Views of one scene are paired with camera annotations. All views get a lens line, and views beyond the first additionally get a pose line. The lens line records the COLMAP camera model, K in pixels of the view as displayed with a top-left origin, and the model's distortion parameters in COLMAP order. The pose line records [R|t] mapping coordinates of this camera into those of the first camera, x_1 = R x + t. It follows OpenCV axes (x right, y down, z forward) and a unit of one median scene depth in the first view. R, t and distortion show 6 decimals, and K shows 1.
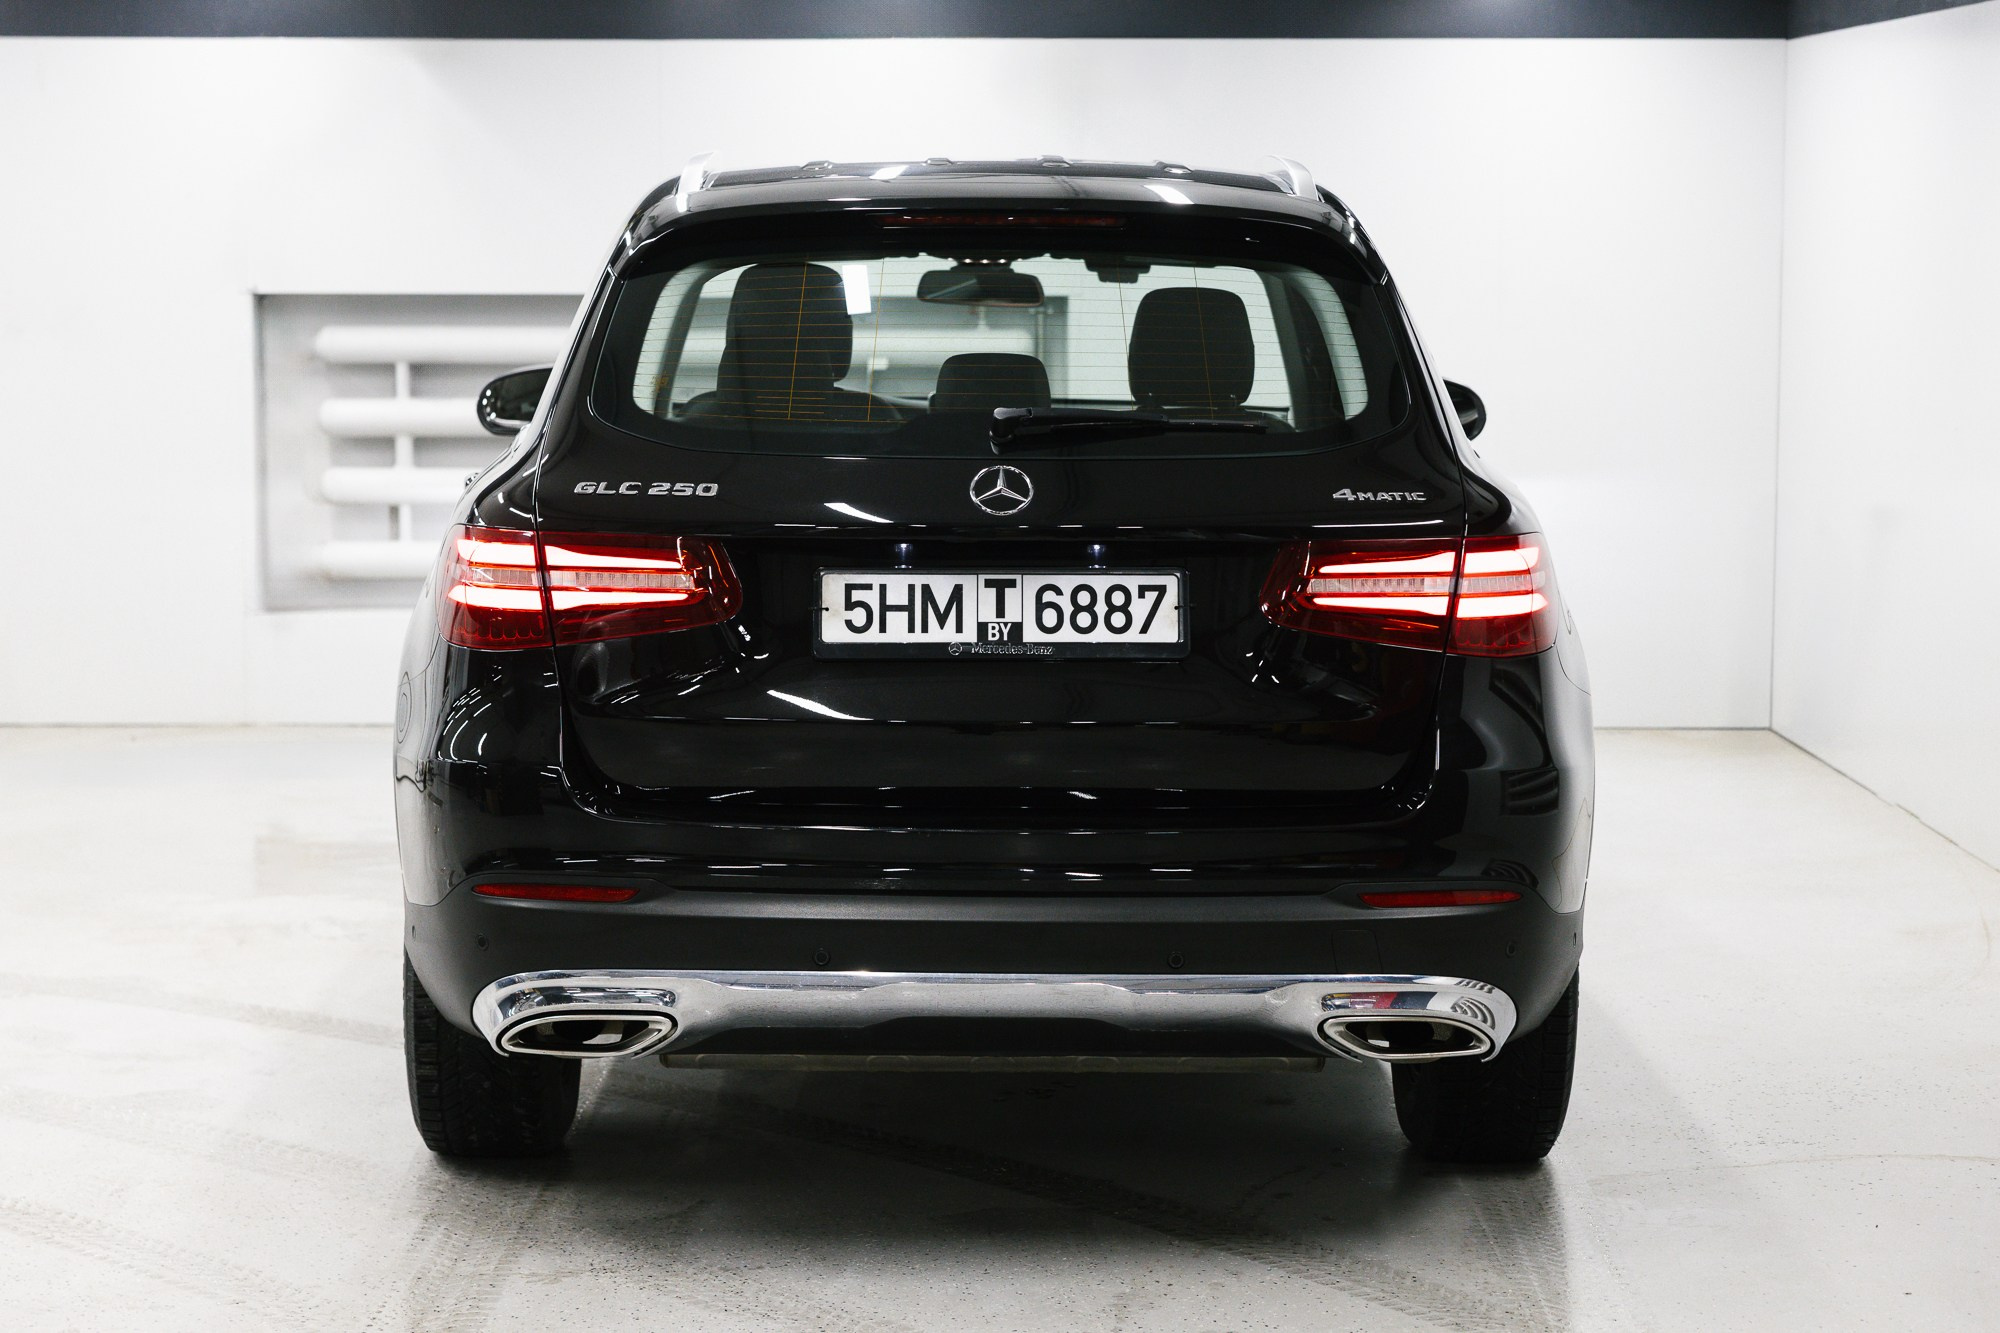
lens RADIAL K [[3422.7, 0, 1005.6], [0, 3422.7, 661.1], [0, 0, 1]] dist [0.025605, 0.000000]
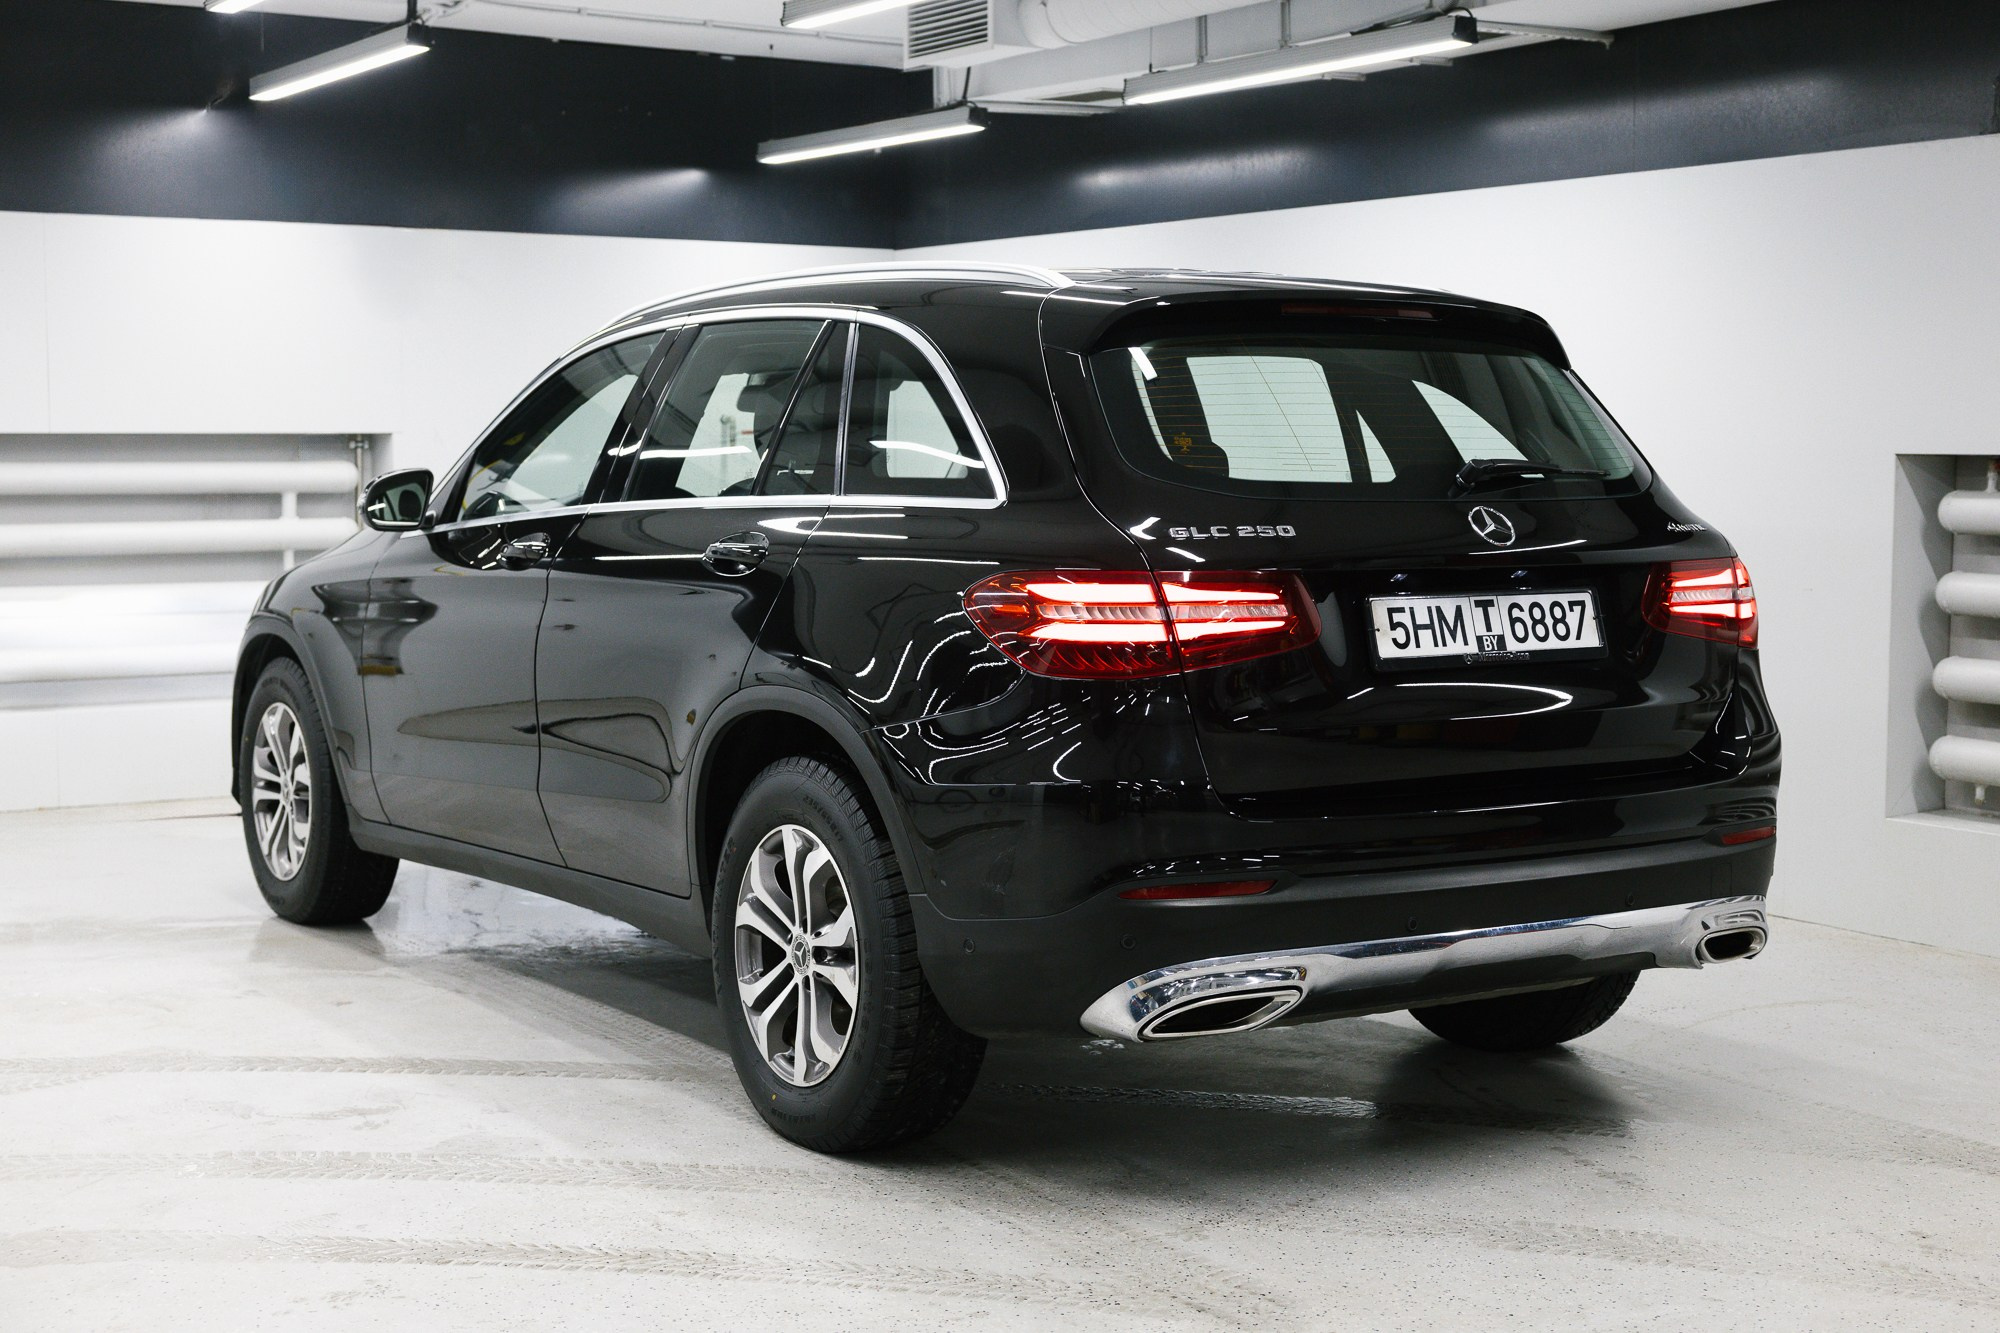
lens RADIAL K [[2610.8, 0, 982.6], [0, 2610.8, 670.2], [0, 0, 1]] dist [-0.003963, 0.000000]
pose [[0.867203, -0.045964, 0.495829, -0.614327], [0.060587, 0.998072, -0.013442, 0.002488], [-0.494256, 0.041697, 0.868316, 0.287336]]
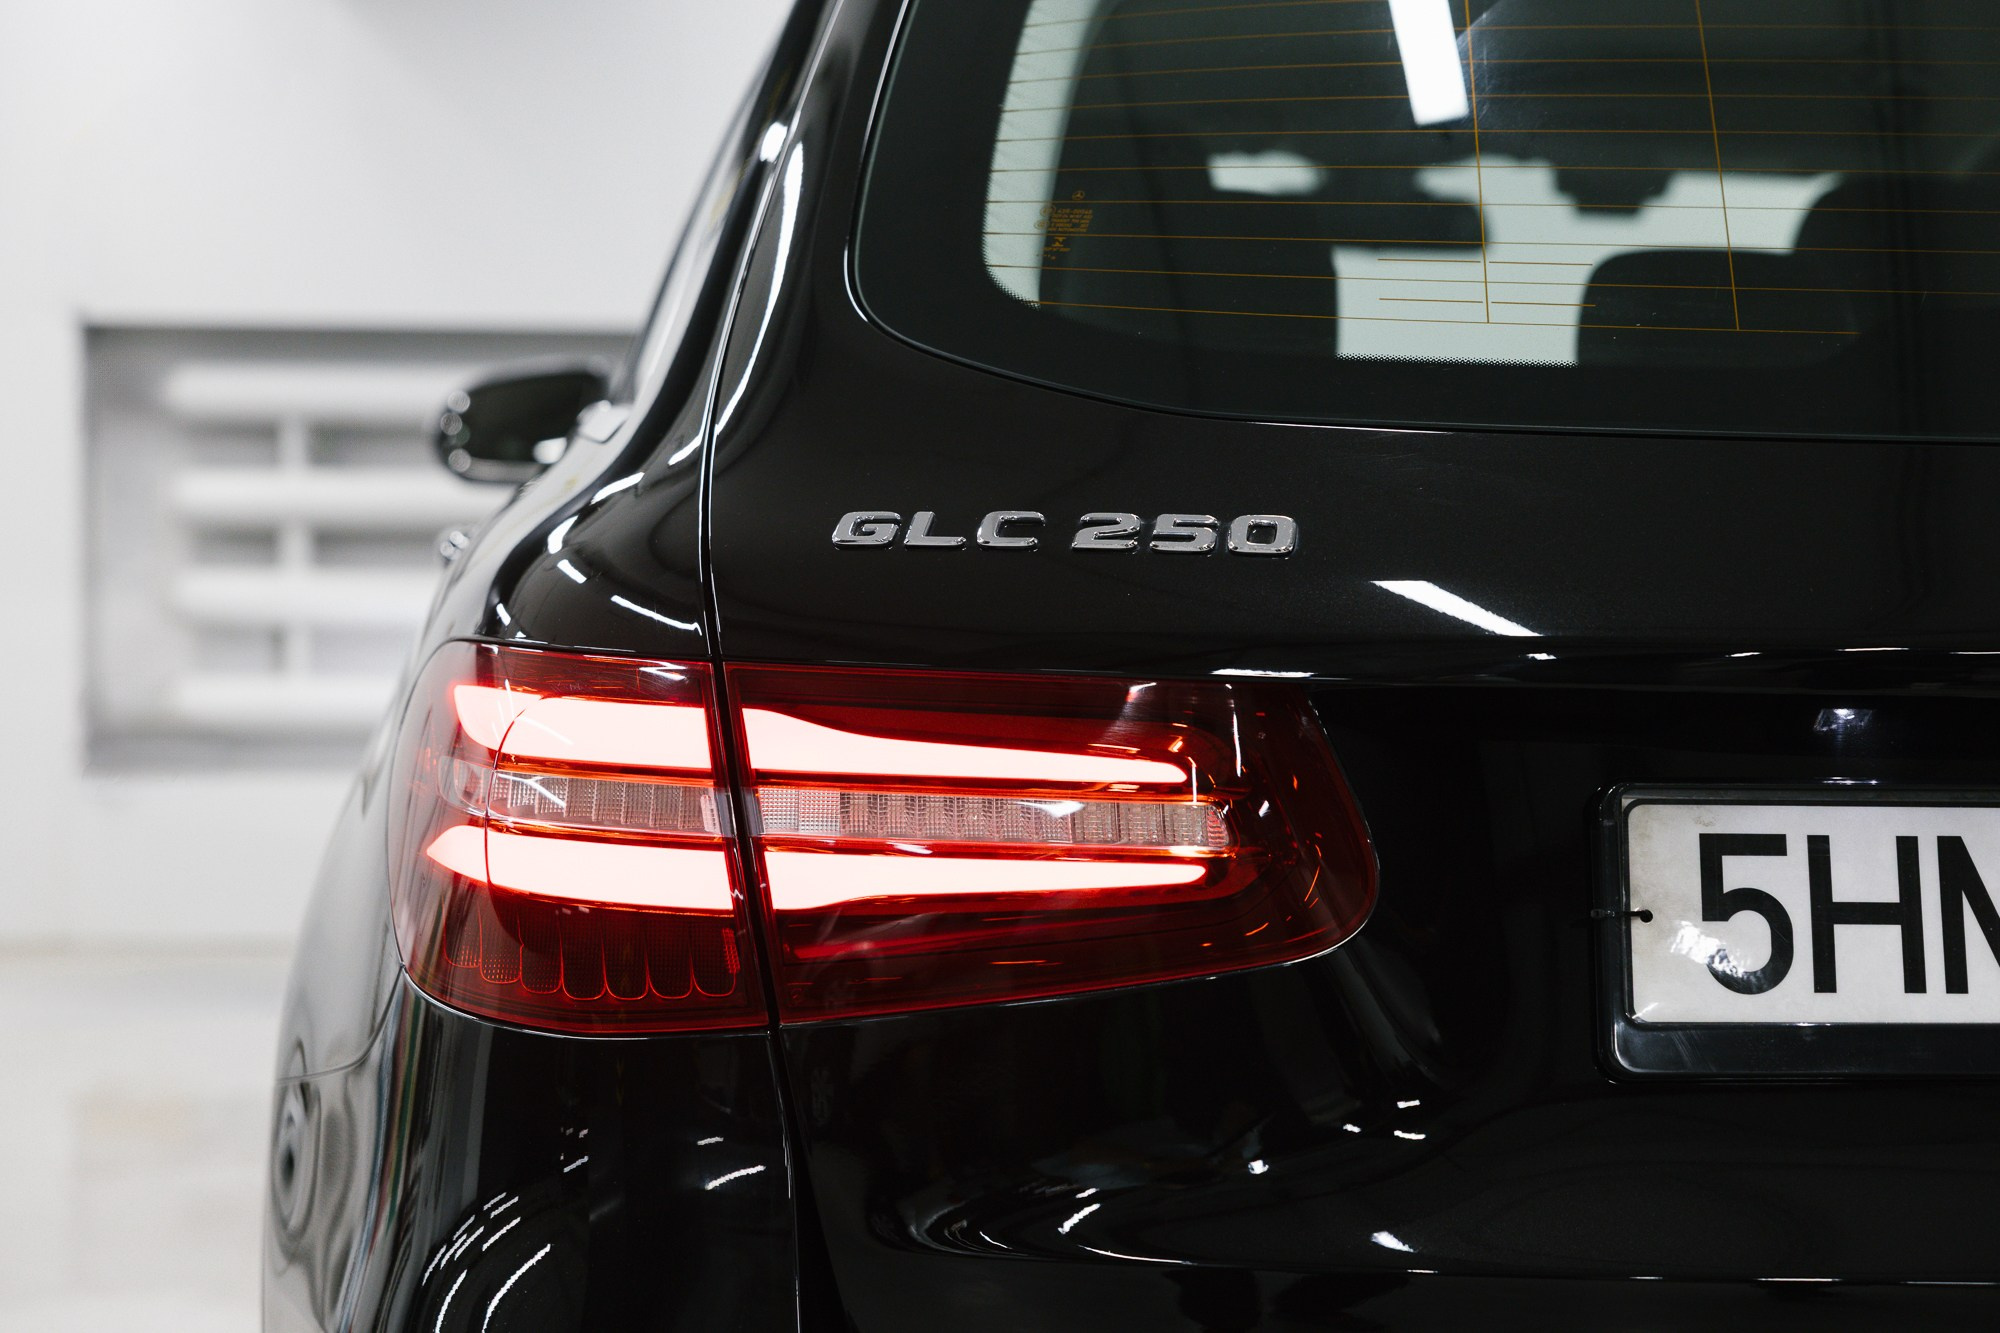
lens RADIAL K [[3422.7, 0, 997.3], [0, 3422.7, 677.7], [0, 0, 1]] dist [0.025605, 0.000000]
pose [[0.999560, 0.006155, 0.029029, -0.120621], [-0.005115, 0.999348, -0.035743, -0.025386], [-0.029231, 0.035578, 0.998939, 0.684824]]
